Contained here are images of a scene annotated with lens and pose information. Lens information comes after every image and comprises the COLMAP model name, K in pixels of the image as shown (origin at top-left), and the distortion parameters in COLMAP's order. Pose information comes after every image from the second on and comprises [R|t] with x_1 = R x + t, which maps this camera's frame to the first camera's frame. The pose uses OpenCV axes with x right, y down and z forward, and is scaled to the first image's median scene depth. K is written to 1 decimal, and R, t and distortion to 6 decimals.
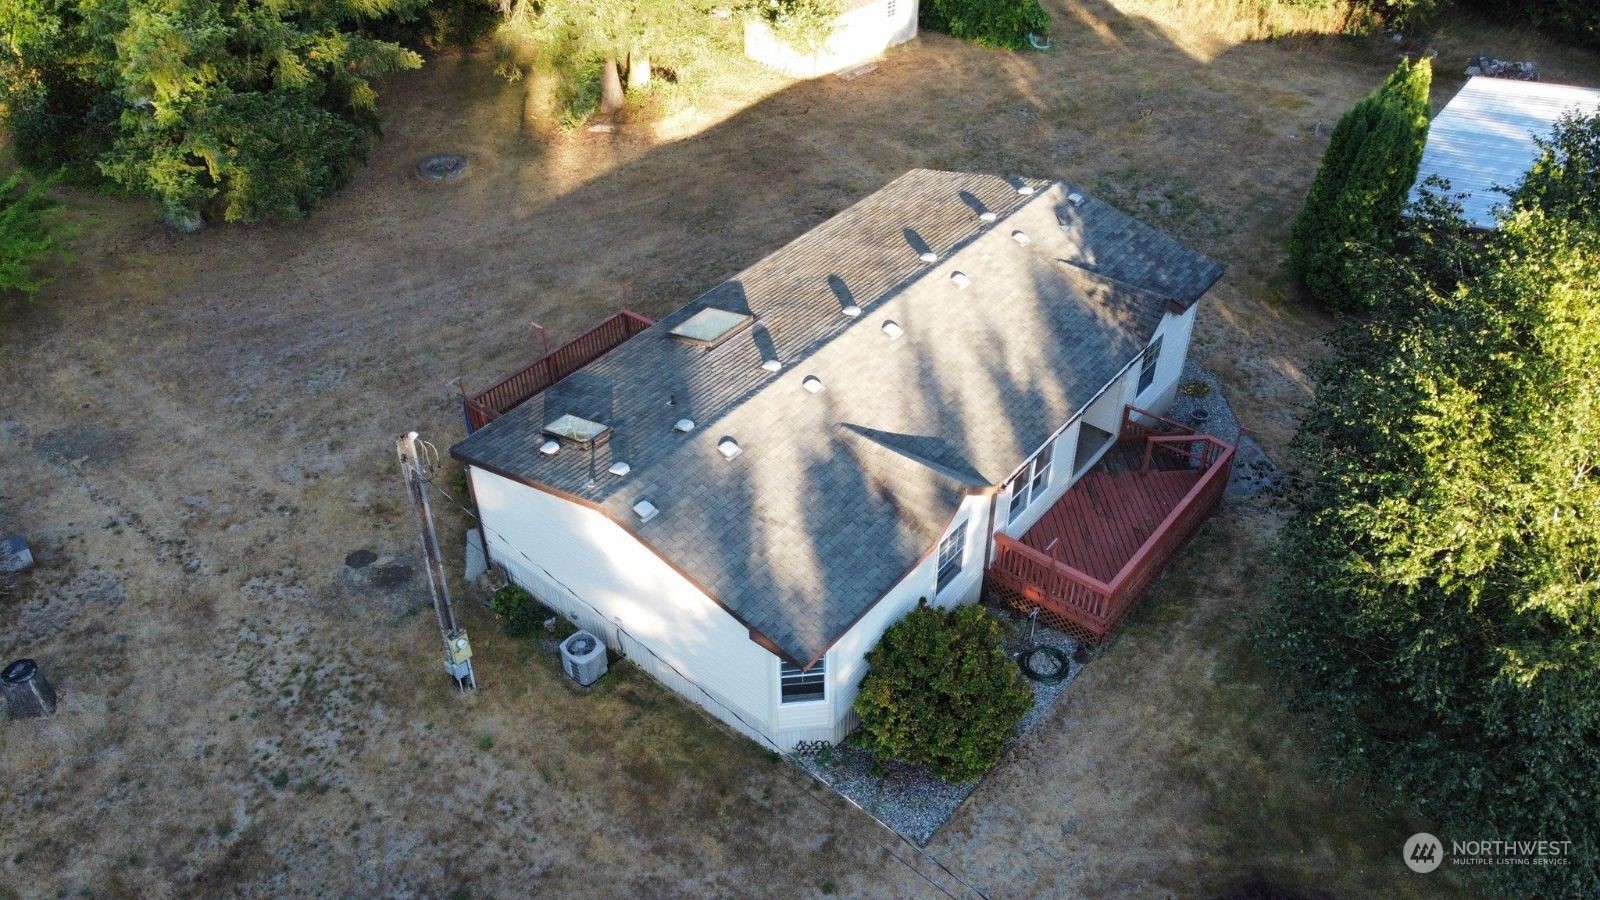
lens RADIAL K [[1232.2, 0, 792.3], [0, 1232.2, 455.7], [0, 0, 1]] dist [-0.014652, 0.006228]
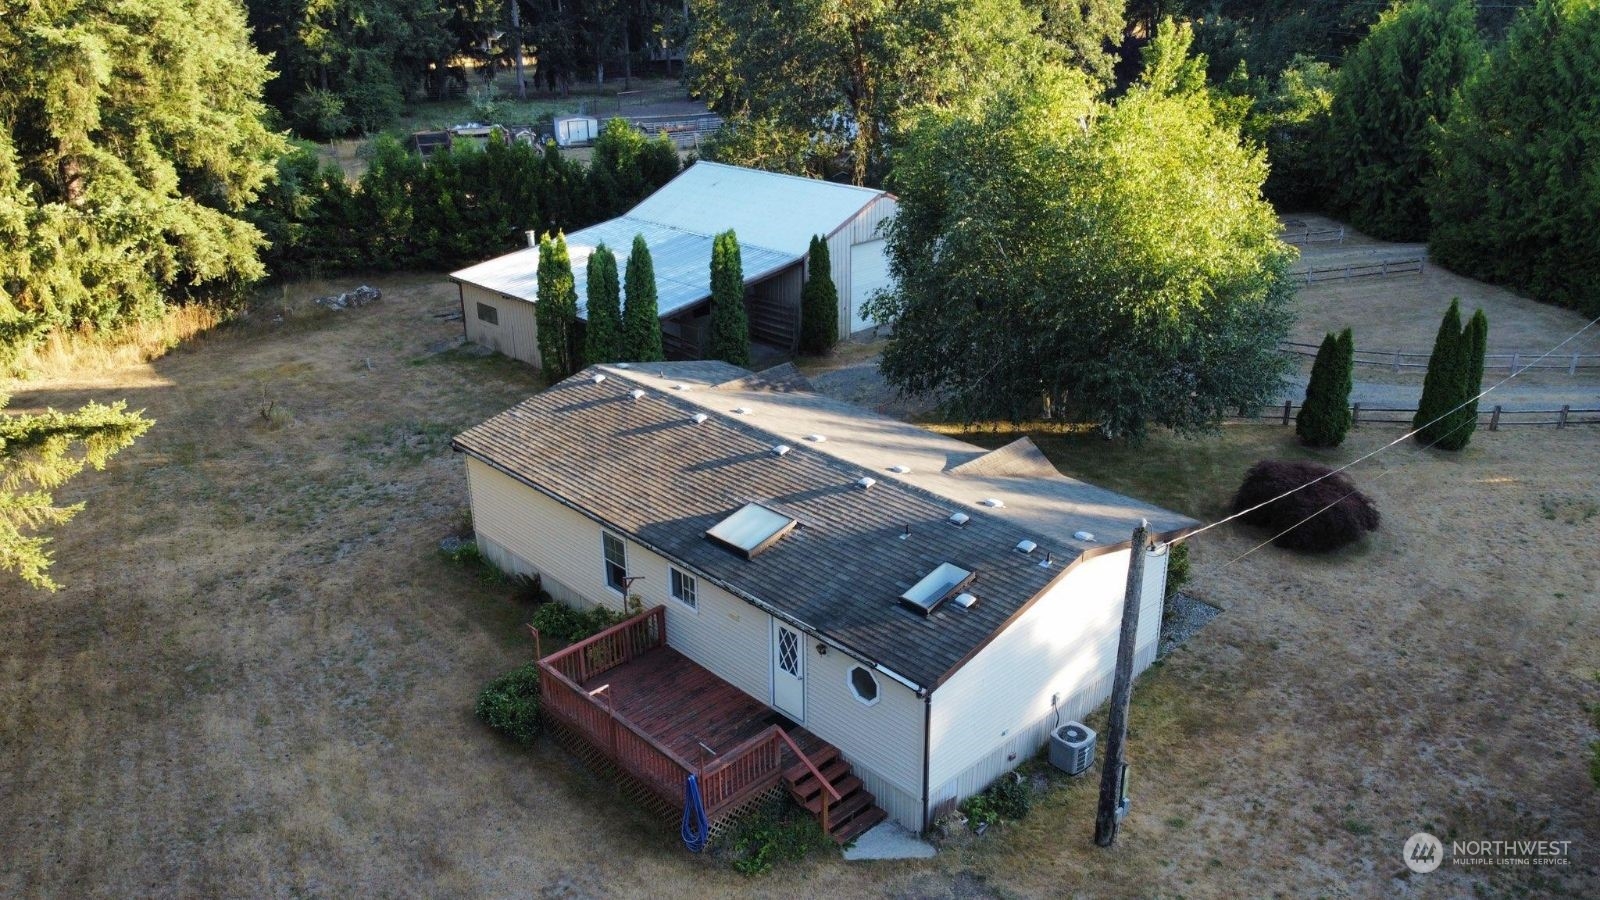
lens RADIAL K [[1232.2, 0, 789.4], [0, 1232.2, 451.8], [0, 0, 1]] dist [-0.014652, 0.006228]
pose [[0.118314, -0.361981, 0.924647, -0.574737], [0.622766, 0.752334, 0.214838, -0.208980], [-0.773411, 0.550421, 0.314441, 0.404806]]
